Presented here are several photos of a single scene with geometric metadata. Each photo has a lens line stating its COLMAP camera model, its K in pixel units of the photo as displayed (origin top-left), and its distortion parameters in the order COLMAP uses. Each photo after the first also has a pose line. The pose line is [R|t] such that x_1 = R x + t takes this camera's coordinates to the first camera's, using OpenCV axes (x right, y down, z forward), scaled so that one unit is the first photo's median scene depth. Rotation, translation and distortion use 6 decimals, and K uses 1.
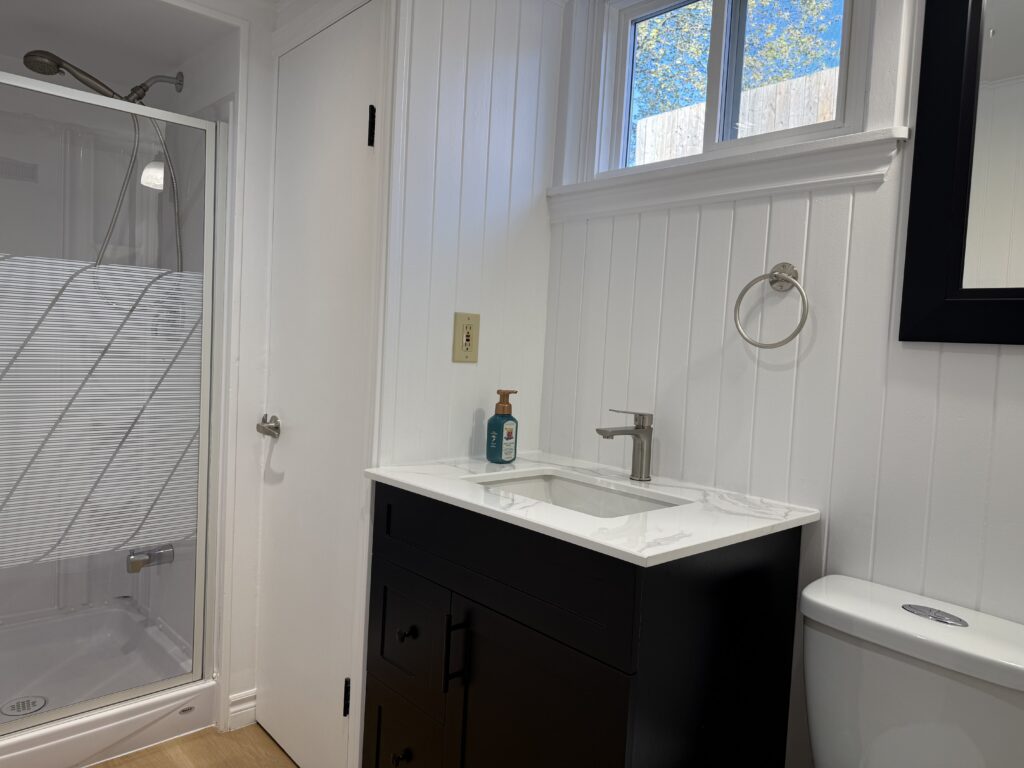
lens RADIAL K [[709.3, 0, 511.2], [0, 709.3, 383.0], [0, 0, 1]] dist [0.222694, -0.206889]
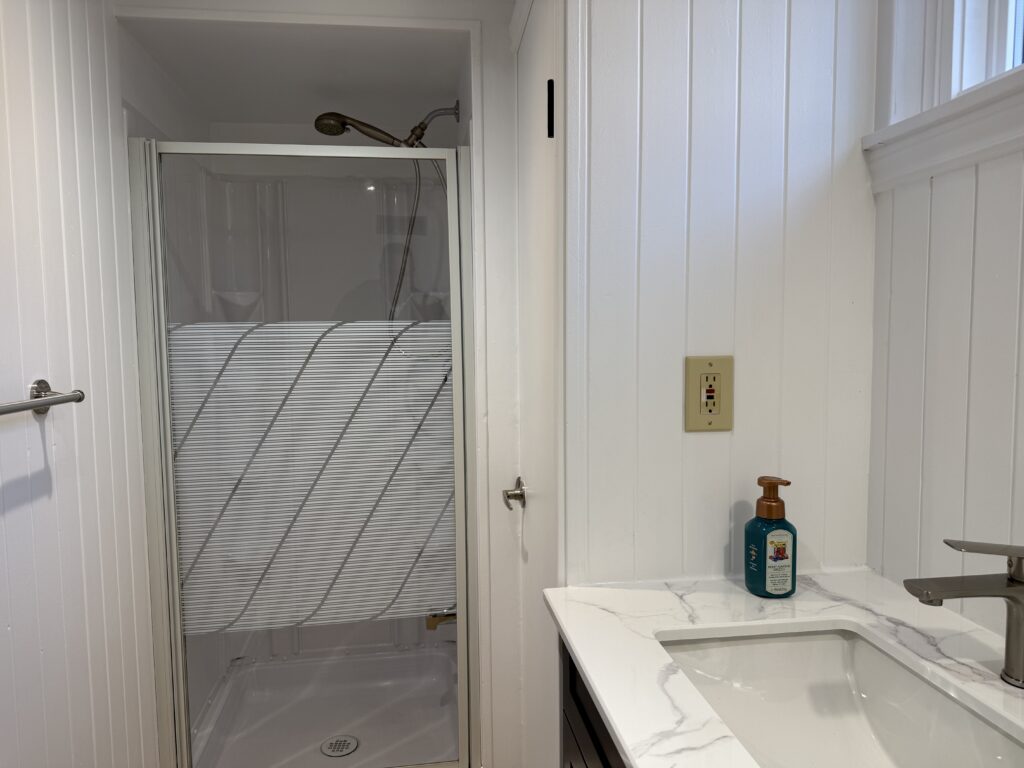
lens RADIAL K [[746.8, 0, 511.4], [0, 746.8, 389.6], [0, 0, 1]] dist [0.042051, -0.006886]
pose [[0.821614, -0.014273, -0.569865, 0.174973], [0.017560, 0.999846, 0.000274, -0.069717], [0.569774, -0.010232, 0.821738, 0.333622]]
